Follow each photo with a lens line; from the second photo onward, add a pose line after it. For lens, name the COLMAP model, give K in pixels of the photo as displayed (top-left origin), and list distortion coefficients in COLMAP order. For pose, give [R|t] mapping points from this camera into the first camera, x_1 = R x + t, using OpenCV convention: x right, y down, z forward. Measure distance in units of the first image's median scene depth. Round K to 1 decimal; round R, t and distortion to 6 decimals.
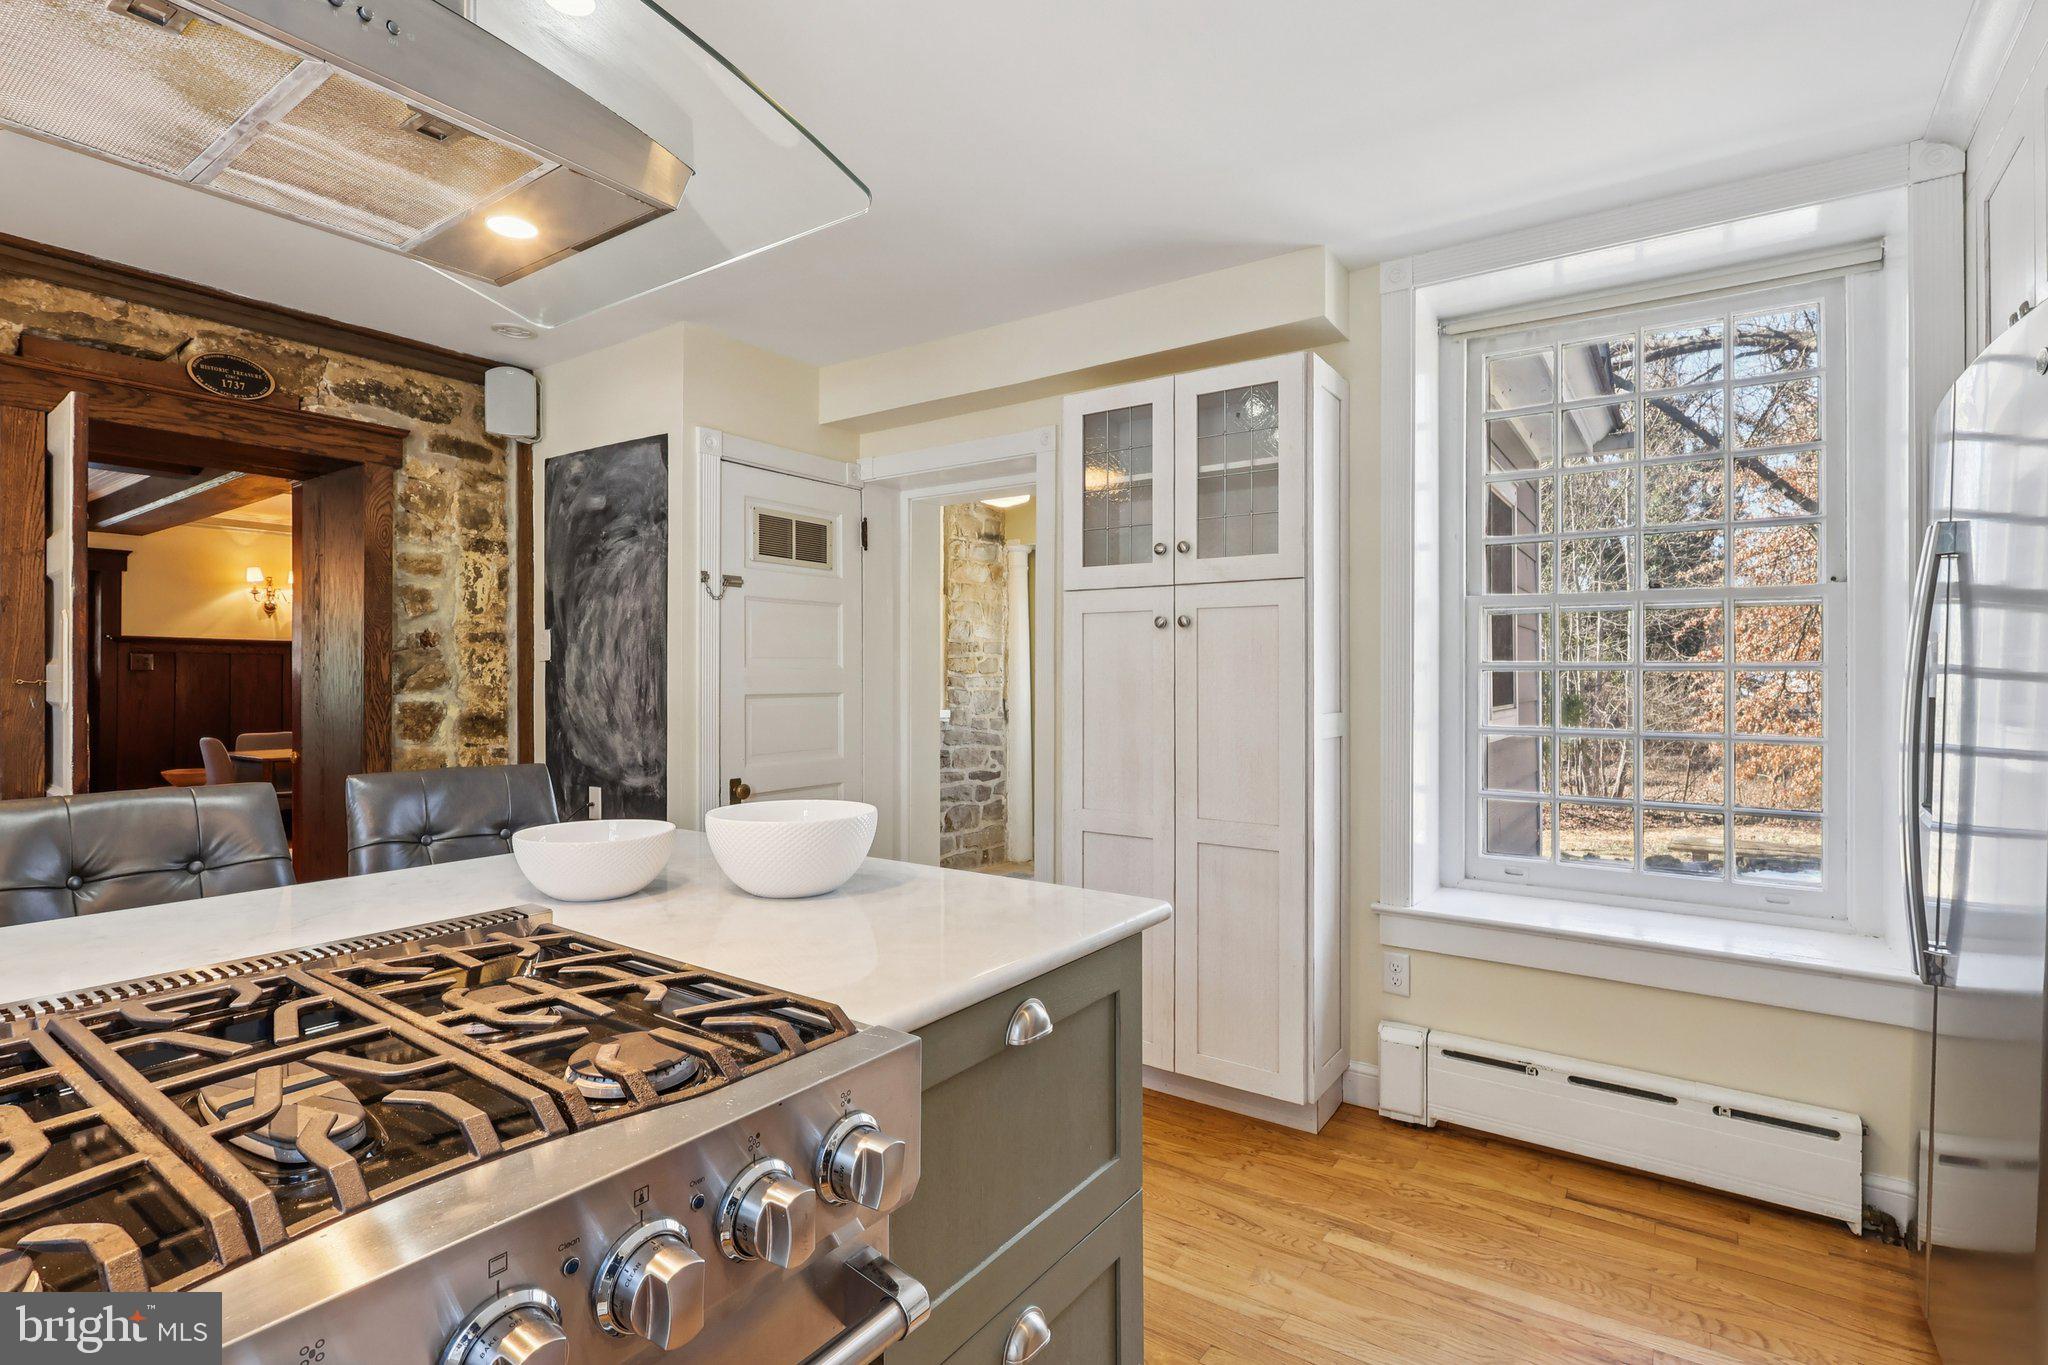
lens RADIAL K [[977.6, 0, 1024.0], [0, 977.6, 682.5], [0, 0, 1]] dist [0.000830, 0.000503]
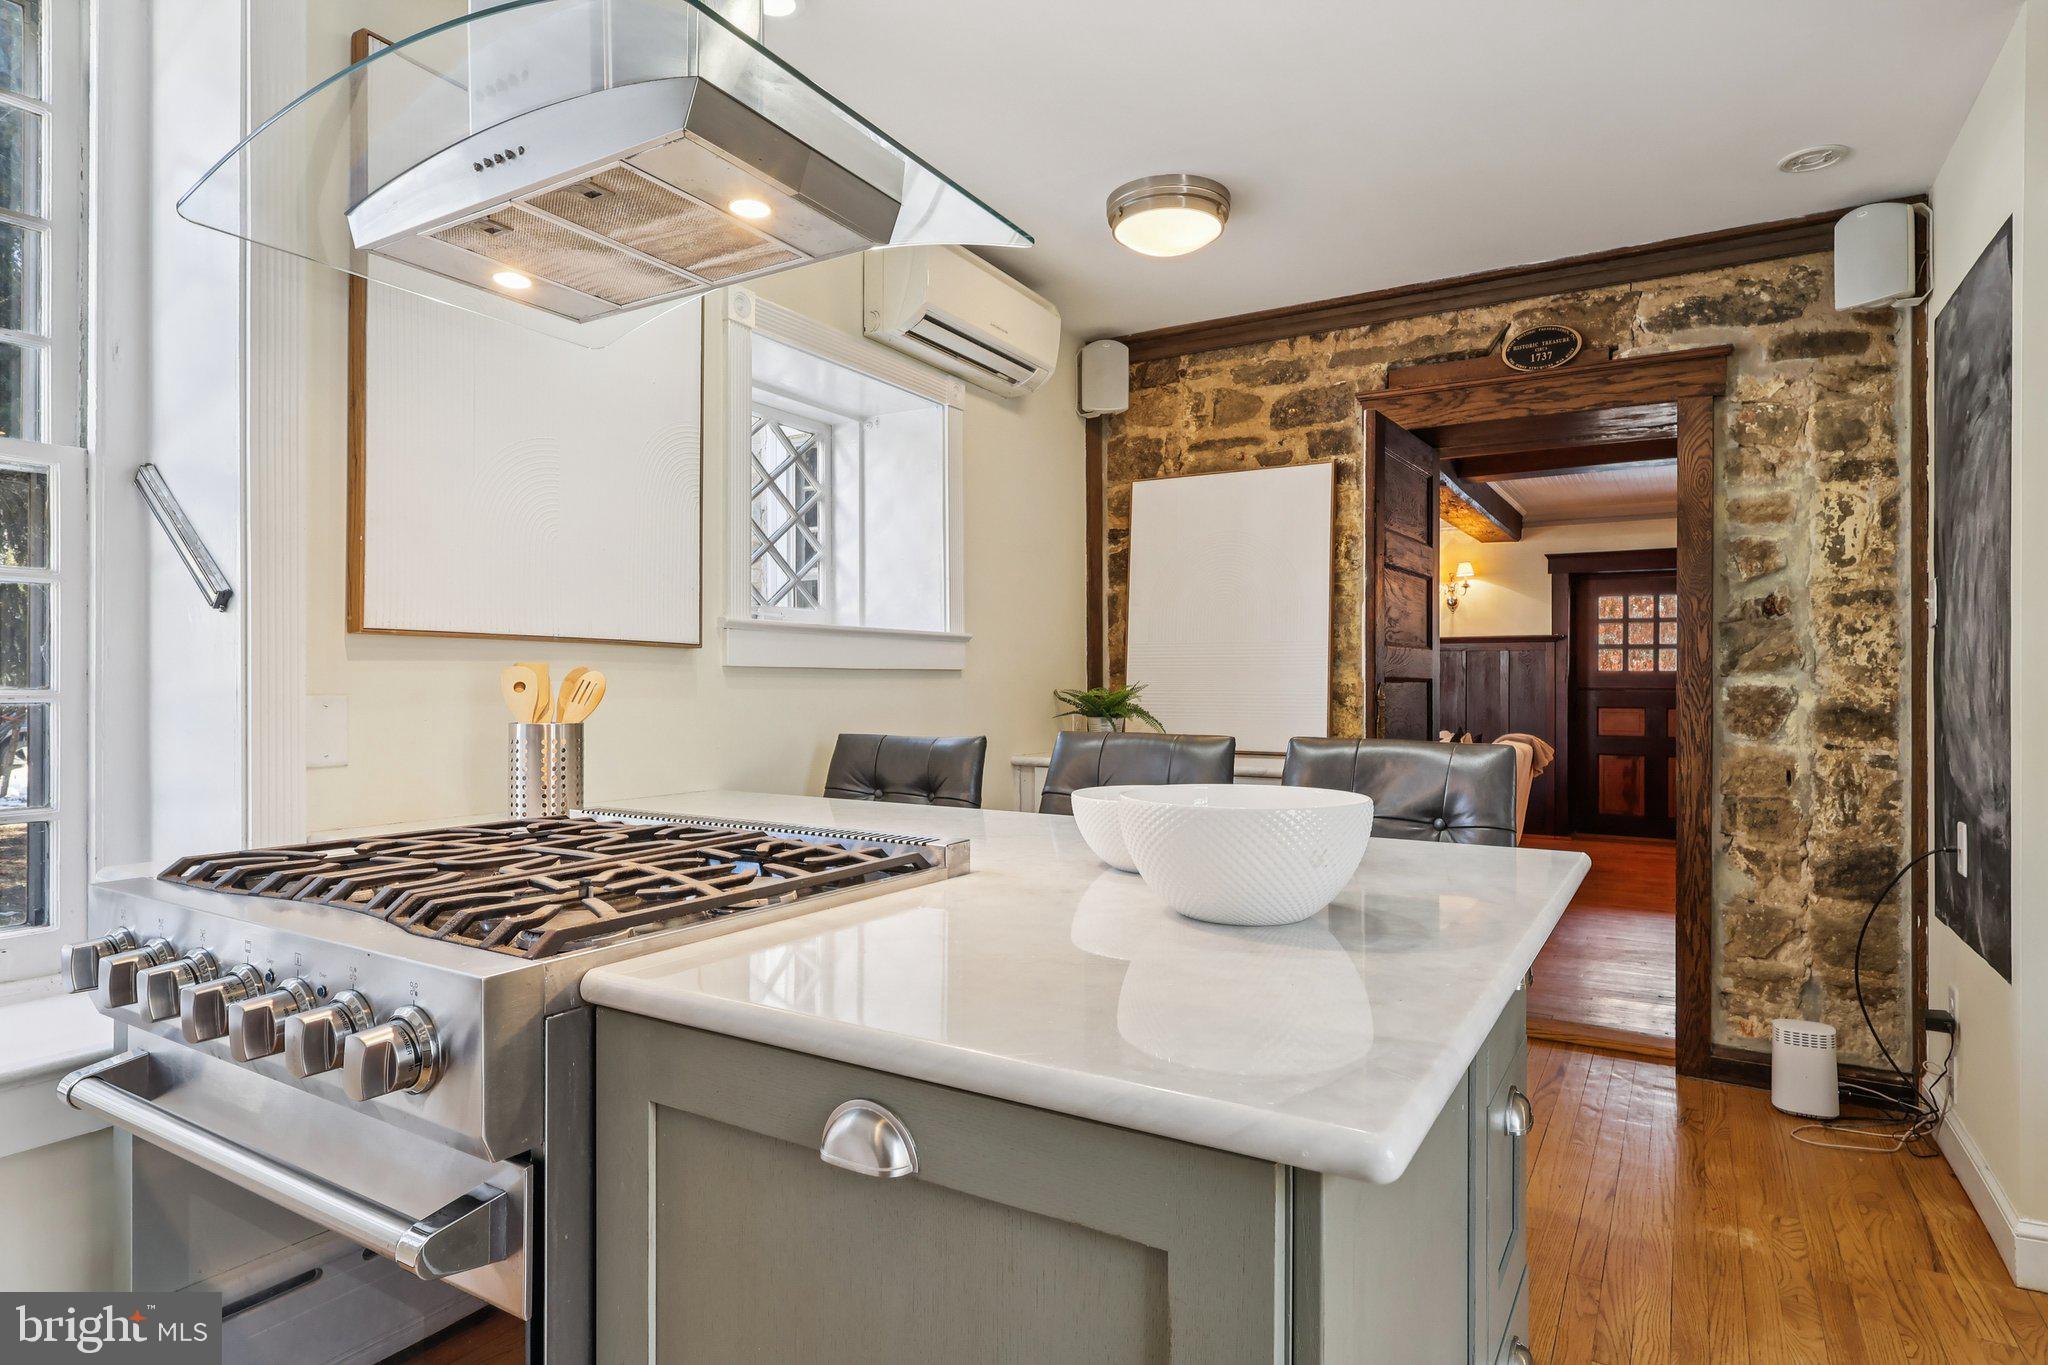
lens RADIAL K [[1114.5, 0, 1024.0], [0, 1114.5, 682.5], [0, 0, 1]] dist [0.013947, -0.000791]
pose [[0.084561, -0.001522, -0.996417, 0.223792], [-0.009186, 0.999955, -0.002307, 0.024026], [0.996376, 0.009348, 0.084543, 0.339981]]
